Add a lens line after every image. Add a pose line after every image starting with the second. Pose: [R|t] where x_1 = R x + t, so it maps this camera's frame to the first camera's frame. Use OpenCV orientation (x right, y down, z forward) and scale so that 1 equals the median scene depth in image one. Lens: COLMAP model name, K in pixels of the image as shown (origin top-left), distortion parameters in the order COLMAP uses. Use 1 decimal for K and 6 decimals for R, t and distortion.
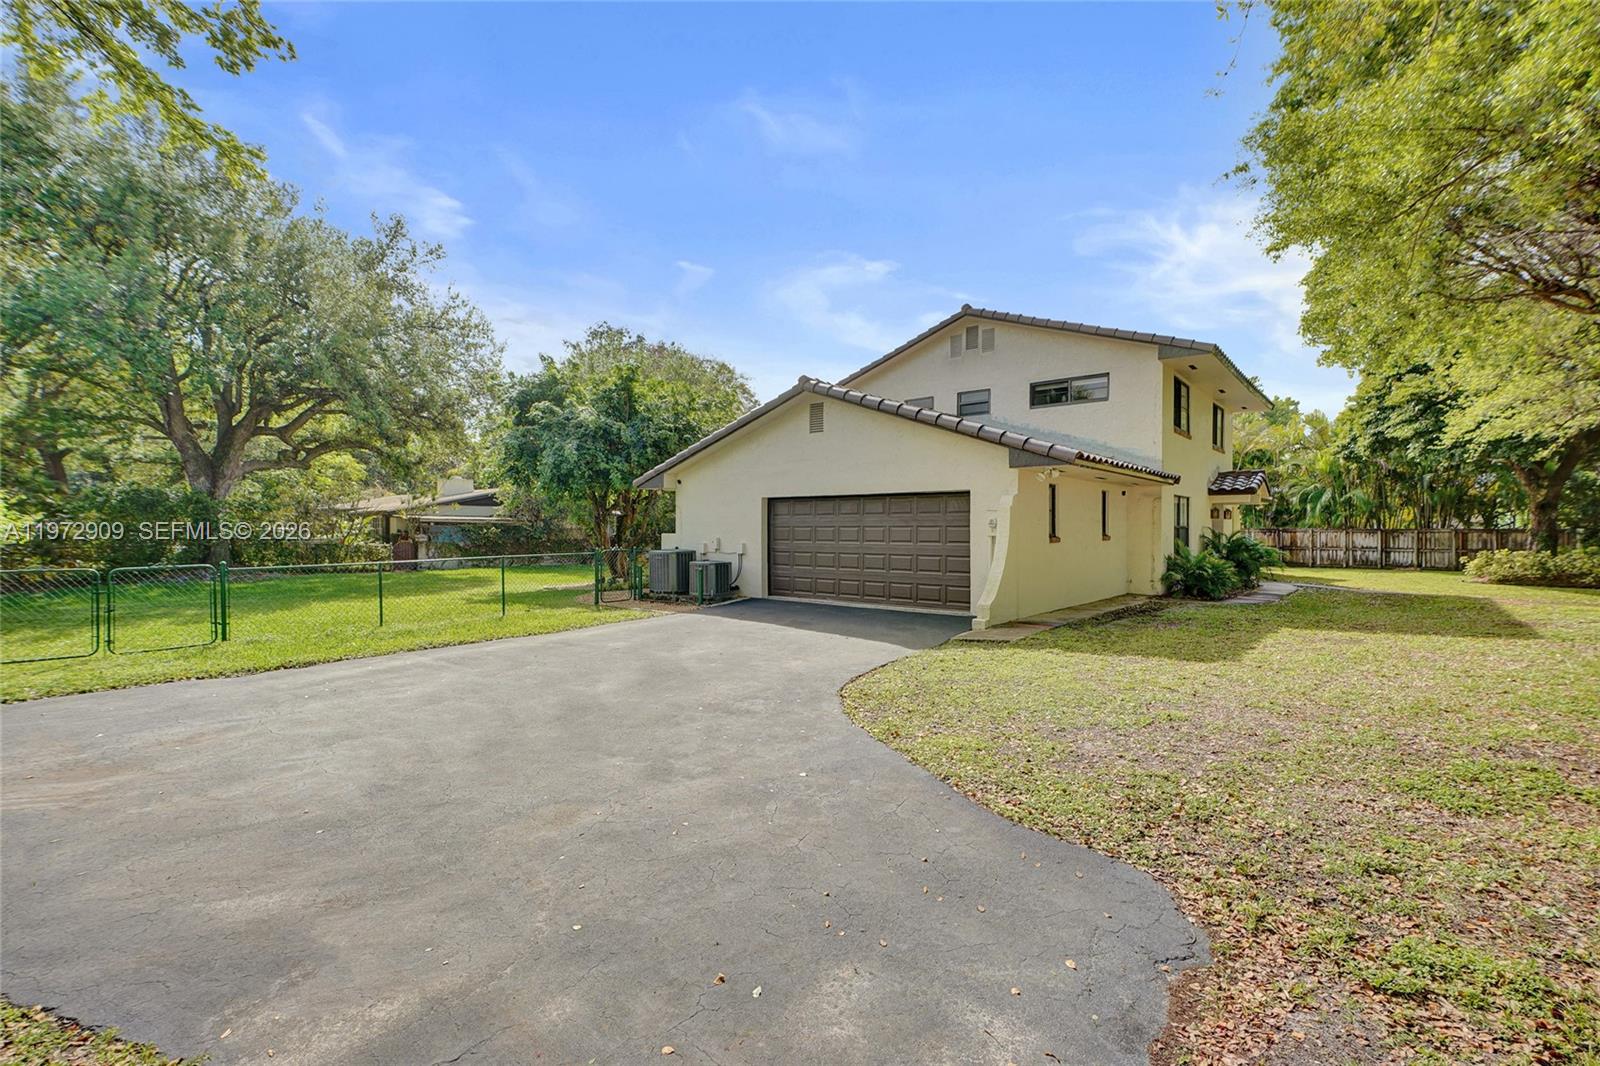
lens RADIAL K [[729.1, 0, 790.9], [0, 729.1, 539.7], [0, 0, 1]] dist [0.018753, 0.000021]
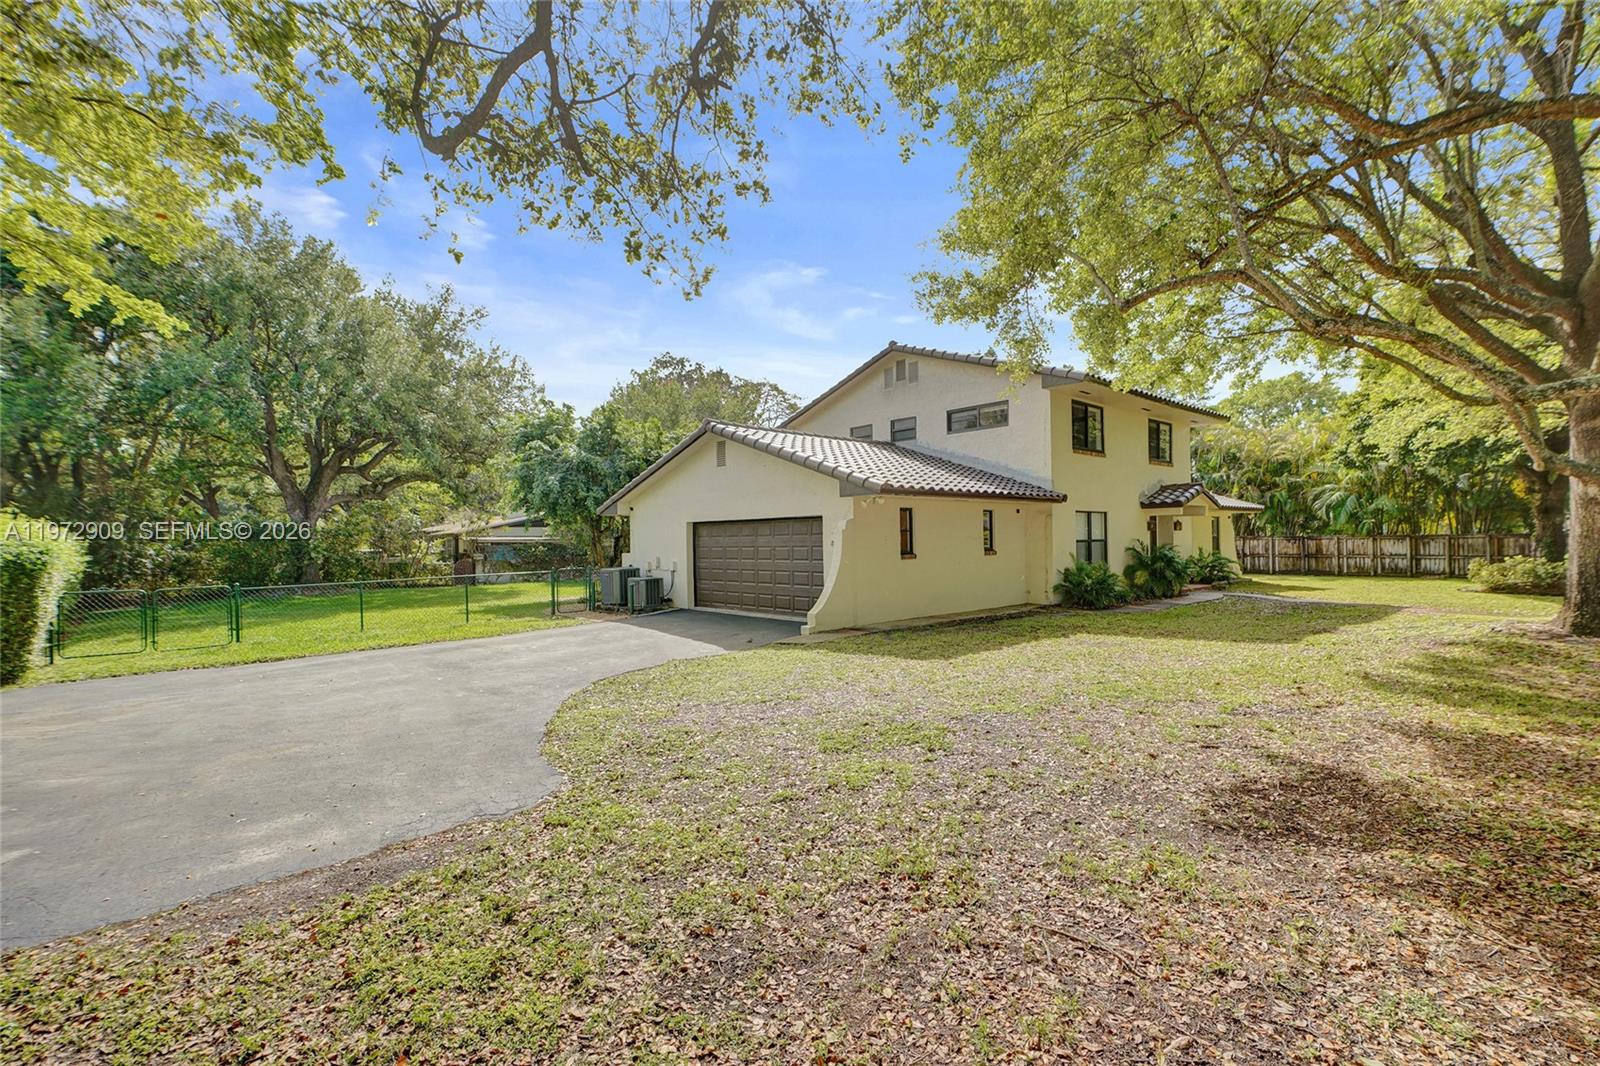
lens RADIAL K [[732.2, 0, 800.0], [0, 732.2, 533.0], [0, 0, 1]] dist [0.020763, -0.000066]
pose [[0.989146, -0.016822, -0.145969, 0.221997], [0.013545, 0.999634, -0.023412, -0.007551], [0.146309, 0.021180, 0.989012, -0.092036]]
